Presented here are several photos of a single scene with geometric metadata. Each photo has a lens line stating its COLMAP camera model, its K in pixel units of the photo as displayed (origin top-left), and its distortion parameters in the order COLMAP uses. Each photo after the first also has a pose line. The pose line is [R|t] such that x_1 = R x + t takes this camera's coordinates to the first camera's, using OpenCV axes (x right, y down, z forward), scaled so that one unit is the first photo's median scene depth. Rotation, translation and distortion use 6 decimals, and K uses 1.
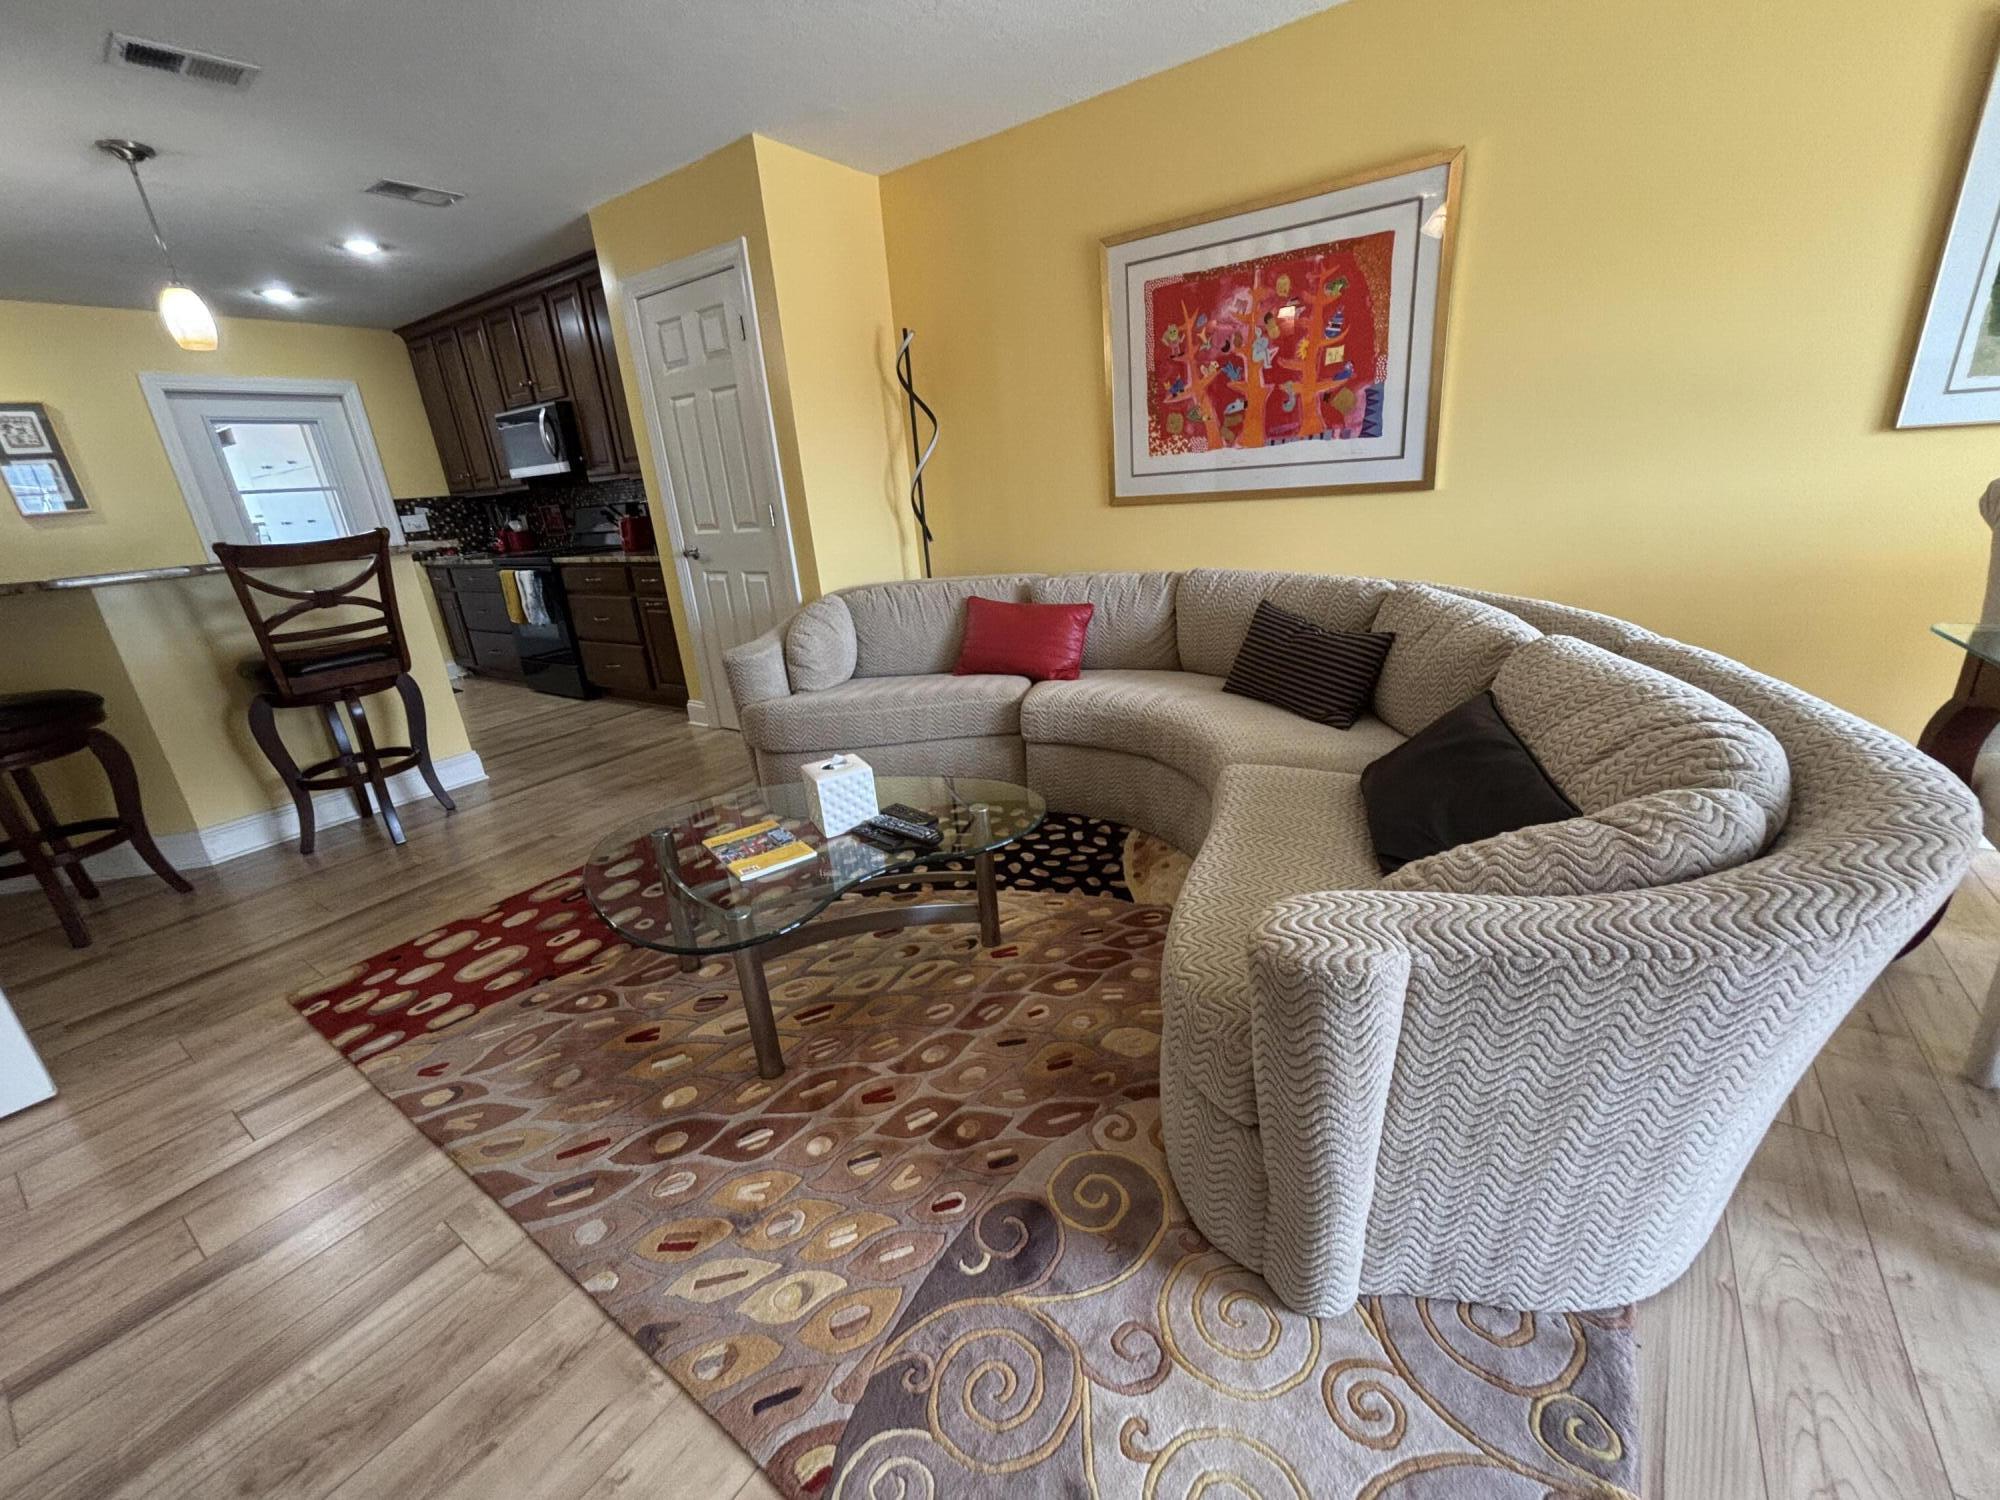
lens RADIAL K [[802.9, 0, 1003.0], [0, 802.9, 746.3], [0, 0, 1]] dist [-0.001623, 0.000477]
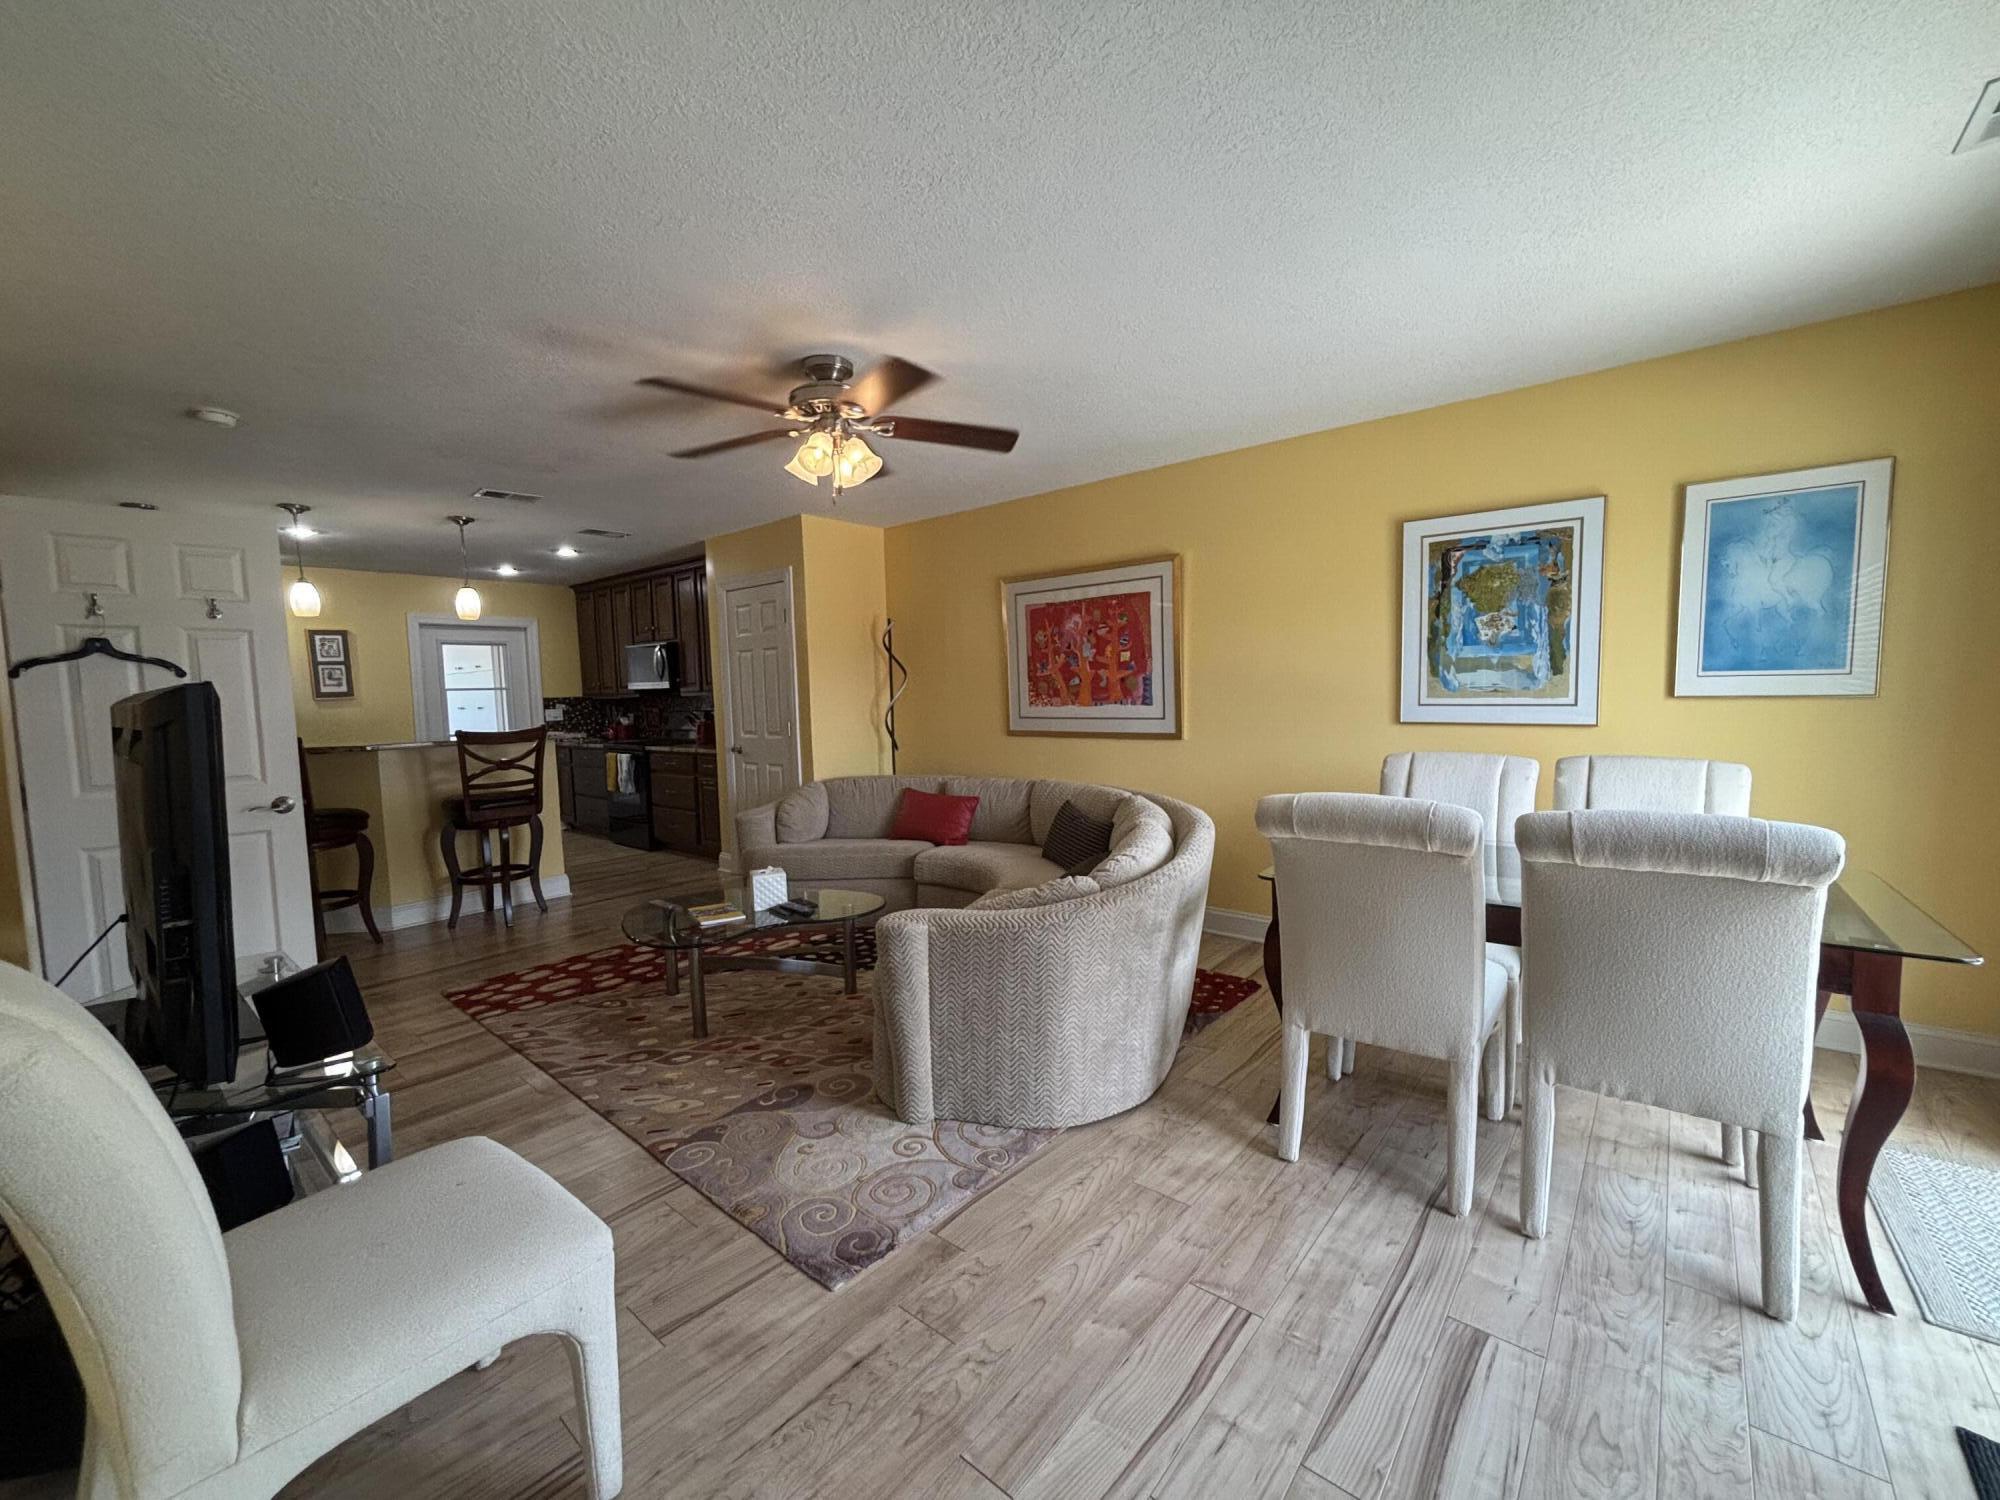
lens RADIAL K [[797.1, 0, 1012.6], [0, 797.1, 747.2], [0, 0, 1]] dist [0.000071, -0.013984]
pose [[0.995368, 0.057267, -0.077221, 0.305909], [-0.074673, 0.966438, -0.245810, 0.100604], [0.060553, 0.250437, 0.966237, -0.506291]]
